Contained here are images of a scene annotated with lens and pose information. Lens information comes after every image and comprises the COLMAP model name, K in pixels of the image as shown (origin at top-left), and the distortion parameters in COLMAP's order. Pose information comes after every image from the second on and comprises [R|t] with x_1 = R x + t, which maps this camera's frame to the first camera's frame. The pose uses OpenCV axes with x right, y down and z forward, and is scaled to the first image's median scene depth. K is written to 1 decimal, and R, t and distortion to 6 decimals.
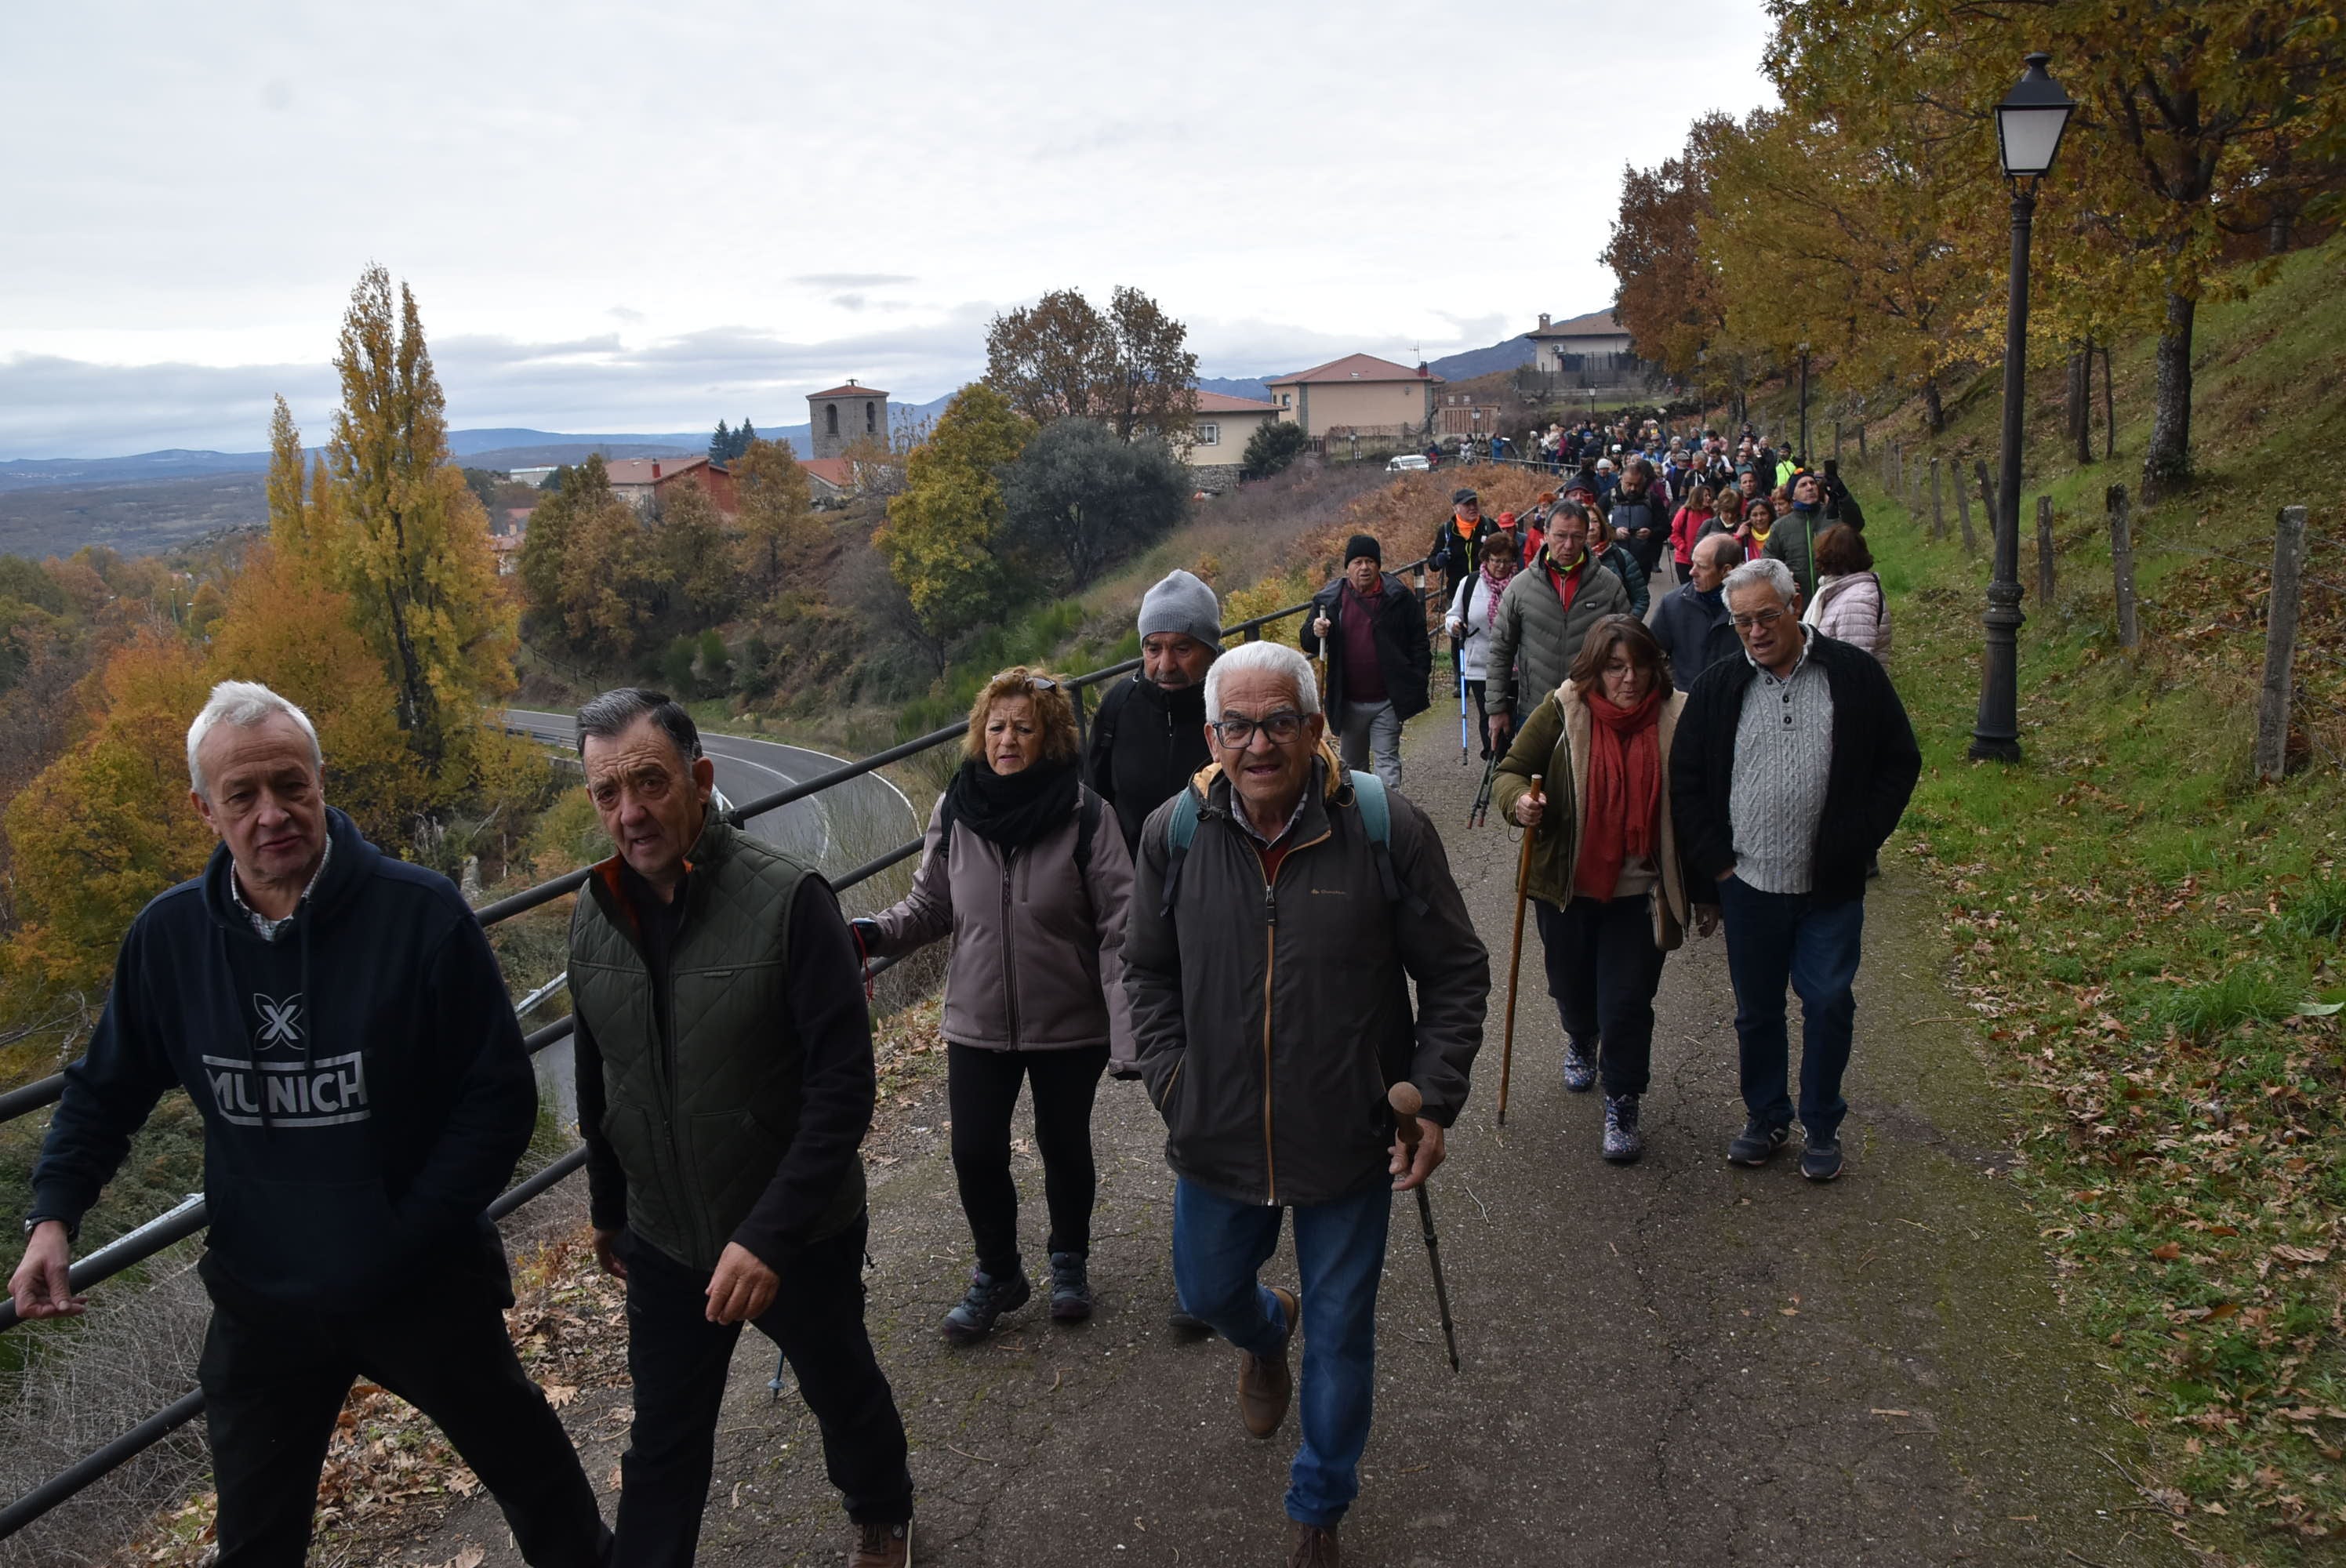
lens RADIAL K [[1894.6, 0, 1097.5], [0, 1894.6, 879.3], [0, 0, 1]] dist [-0.165300, 0.144469]
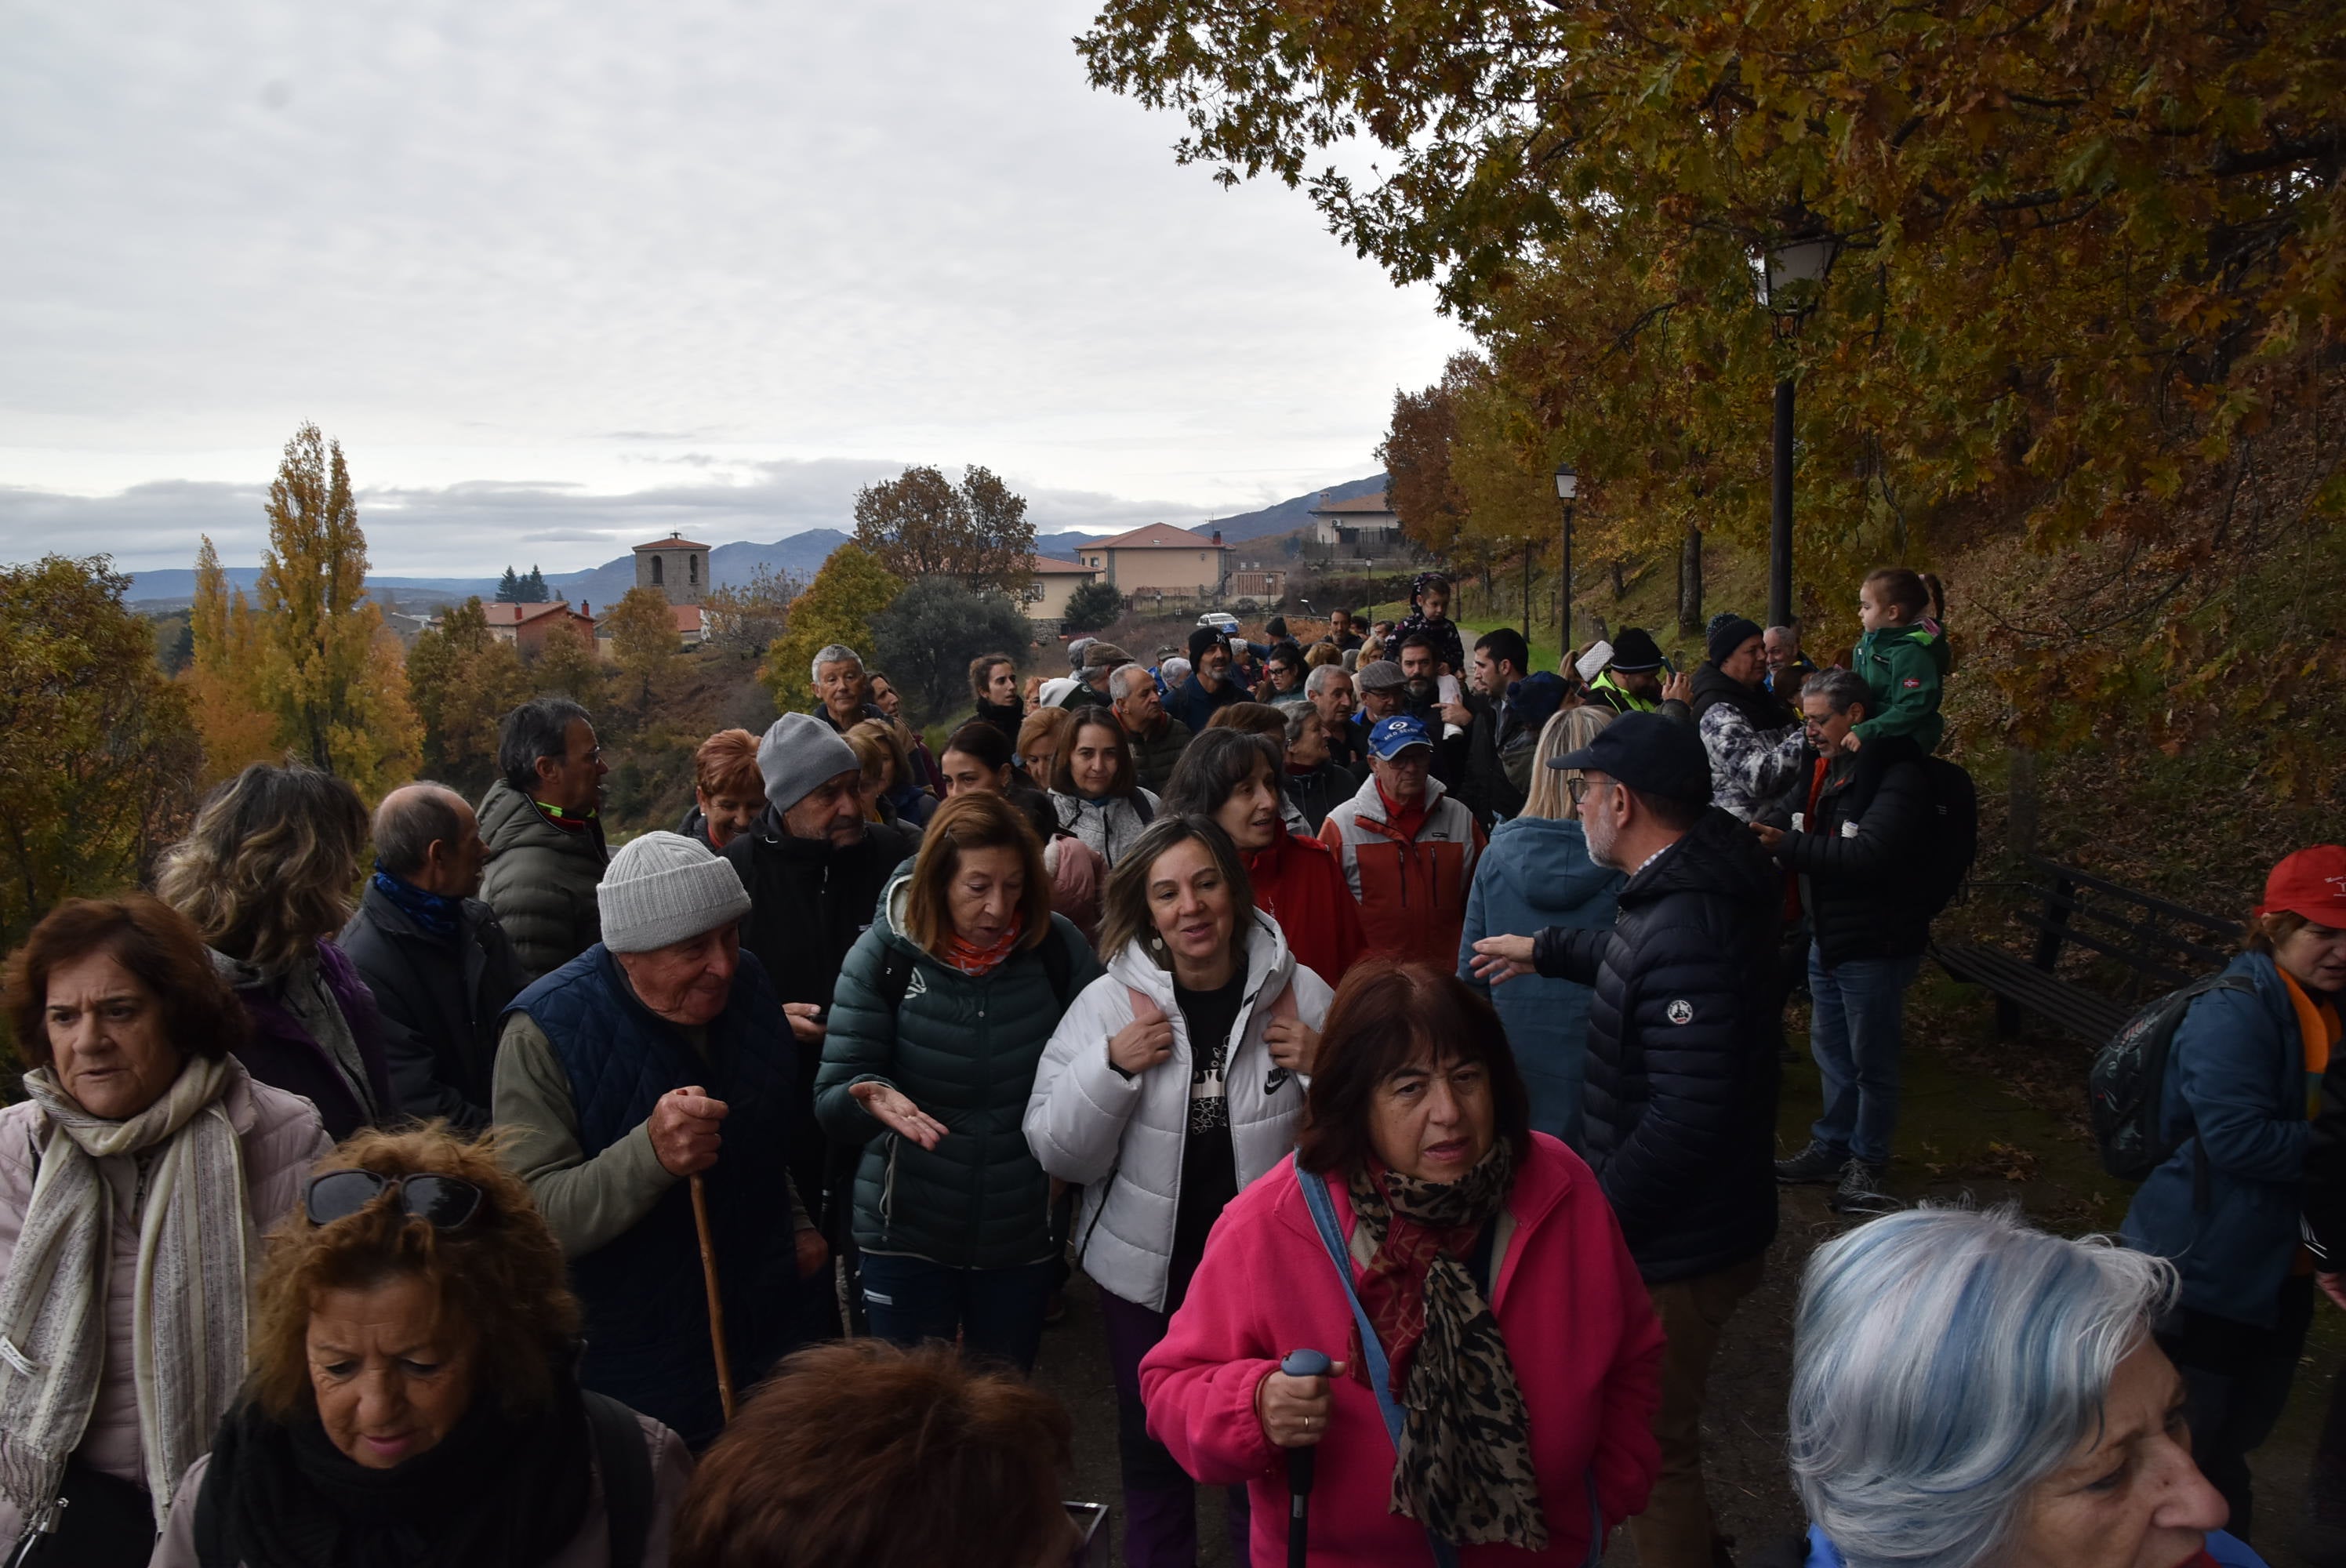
lens RADIAL K [[1894.6, 0, 1097.5], [0, 1894.6, 879.3], [0, 0, 1]] dist [-0.165300, 0.144469]
pose [[0.992906, 0.007199, 0.118680, -0.044405], [0.002455, 0.996711, -0.081005, 0.034840], [-0.118872, 0.080722, 0.989623, -0.146458]]
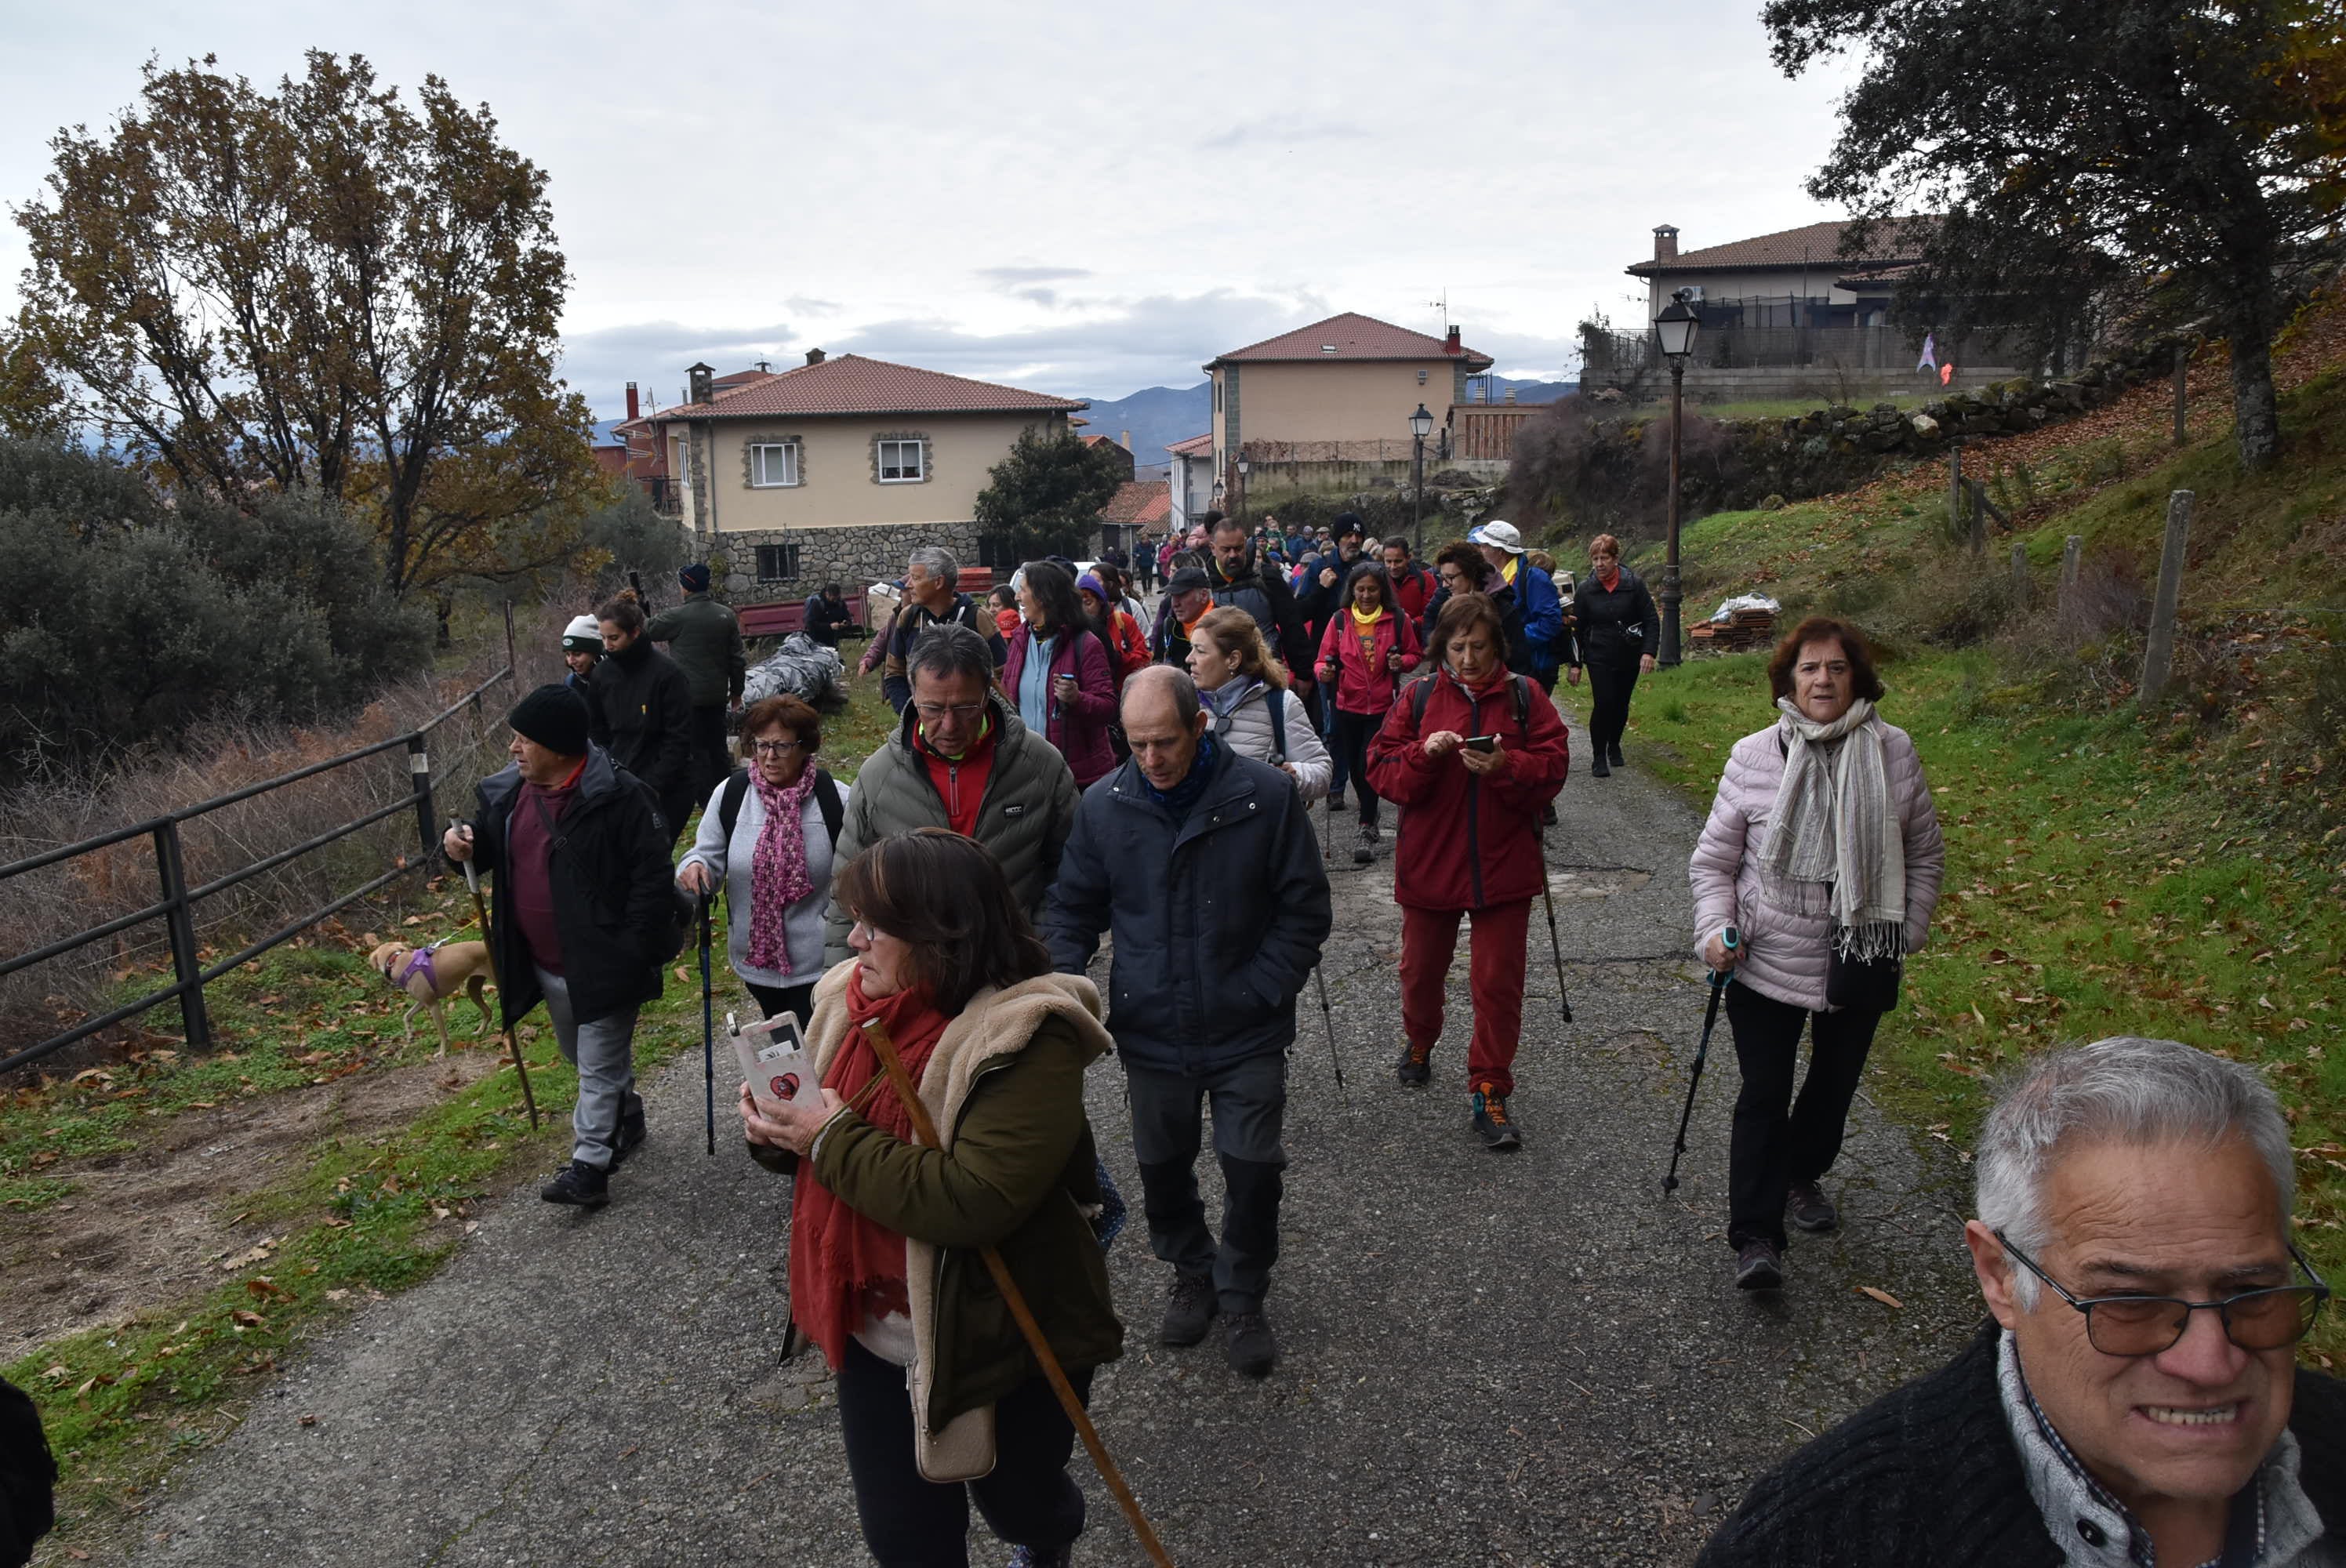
lens RADIAL K [[1894.6, 0, 1097.5], [0, 1894.6, 879.3], [0, 0, 1]] dist [-0.165300, 0.144469]
pose [[0.994899, 0.036944, -0.093862, 0.184196], [-0.036861, 0.999317, 0.002619, -0.161051], [0.093895, 0.000854, 0.995582, 0.638758]]
